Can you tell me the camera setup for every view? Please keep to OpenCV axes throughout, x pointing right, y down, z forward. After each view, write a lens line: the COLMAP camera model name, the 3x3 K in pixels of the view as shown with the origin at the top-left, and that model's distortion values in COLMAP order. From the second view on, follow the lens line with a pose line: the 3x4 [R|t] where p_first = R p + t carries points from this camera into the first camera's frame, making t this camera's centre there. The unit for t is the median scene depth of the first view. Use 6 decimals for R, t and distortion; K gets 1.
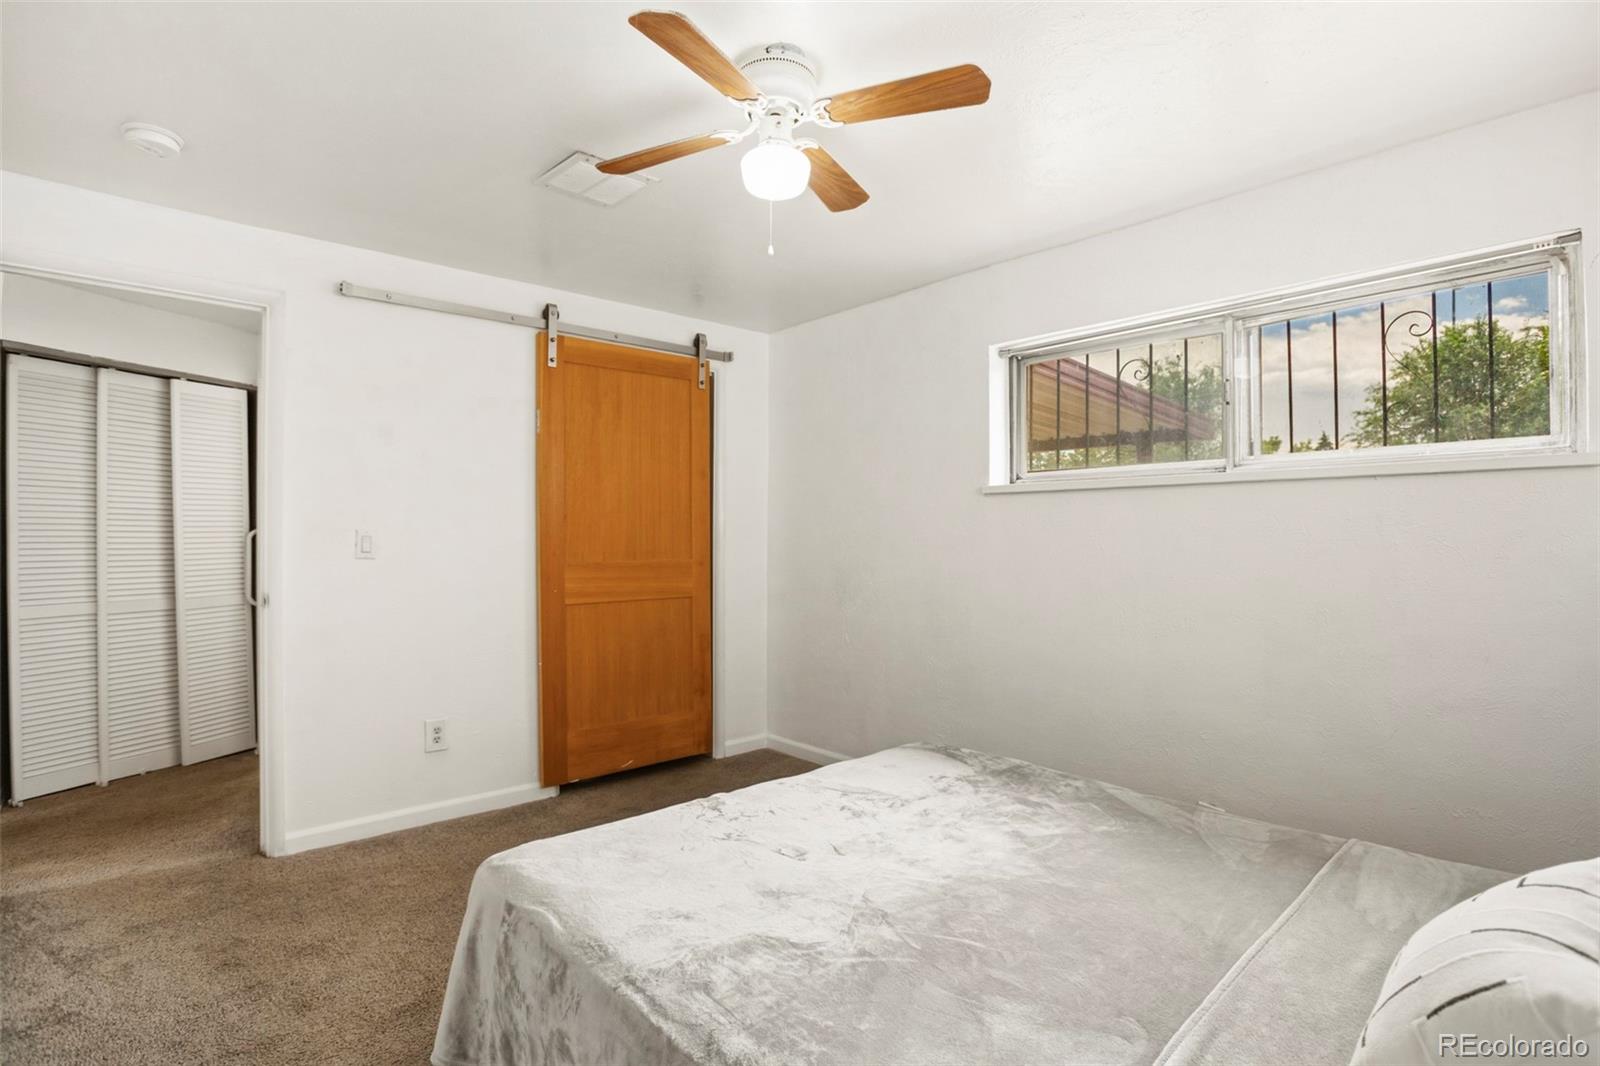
lens RADIAL K [[792.6, 0, 801.6], [0, 792.6, 559.3], [0, 0, 1]] dist [-0.058554, 0.027544]
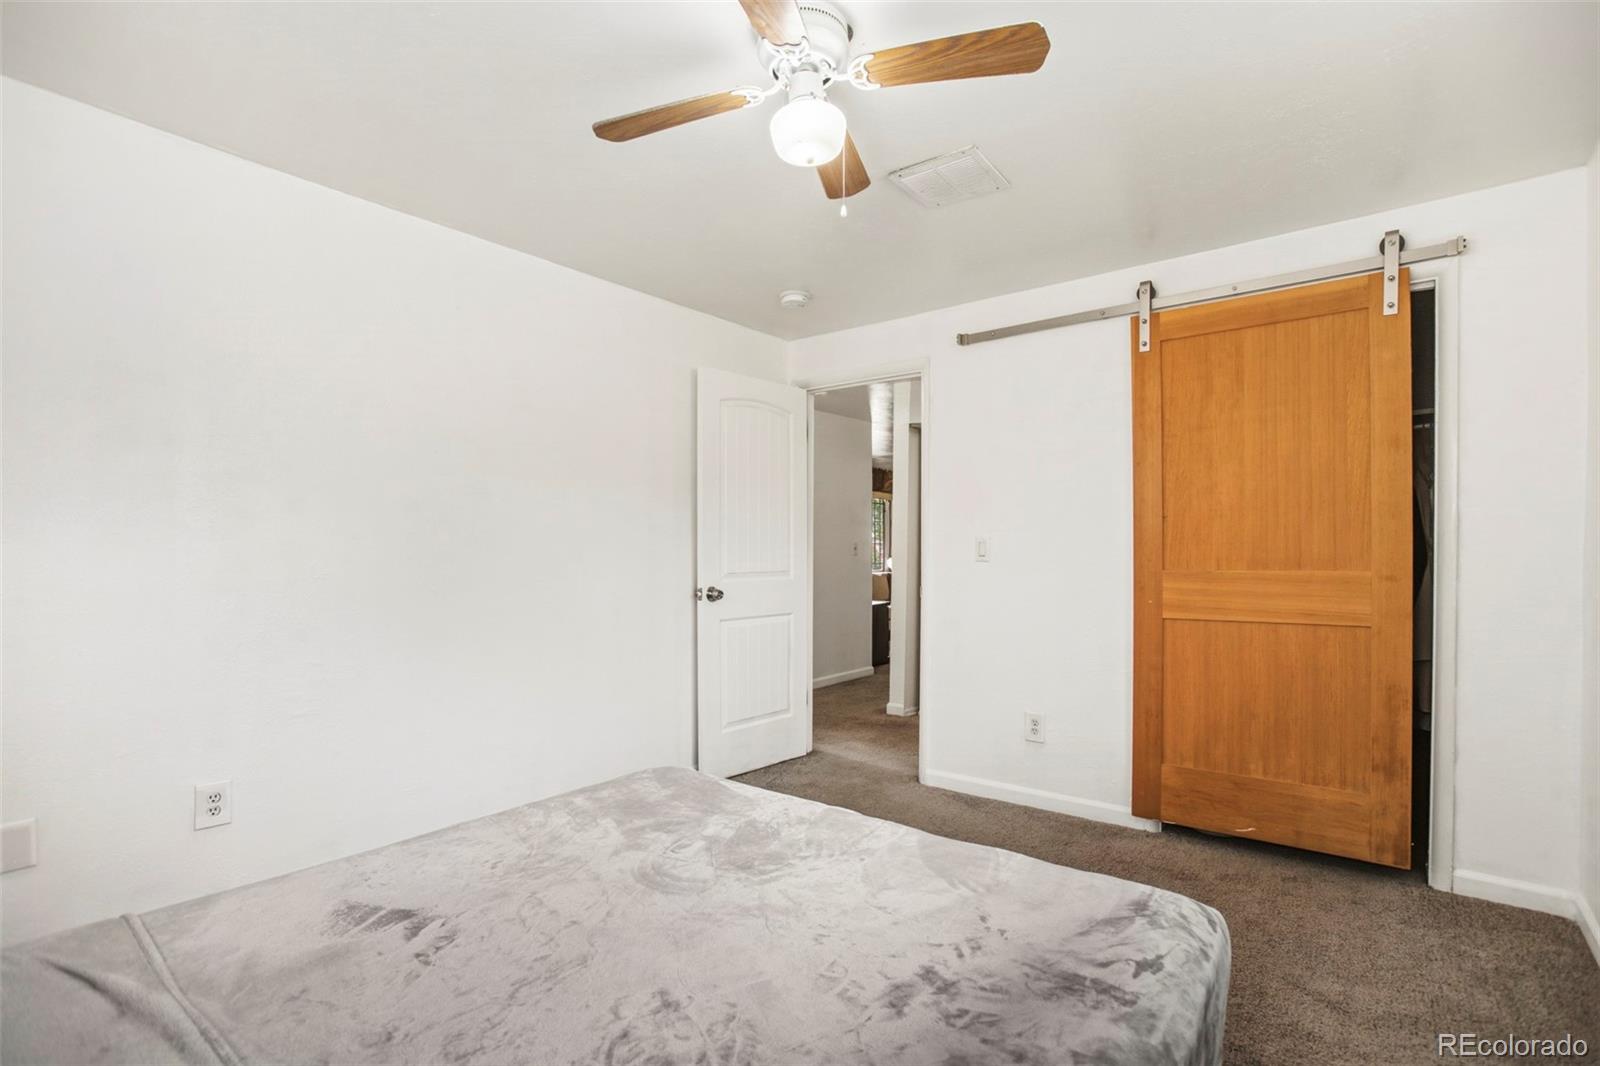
lens RADIAL K [[792.6, 0, 801.6], [0, 792.6, 559.3], [0, 0, 1]] dist [-0.058554, 0.027544]
pose [[0.156259, 0.012831, -0.987633, 0.502020], [-0.020960, 0.999734, 0.009672, -0.007544], [0.987494, 0.019189, 0.156486, 0.470733]]
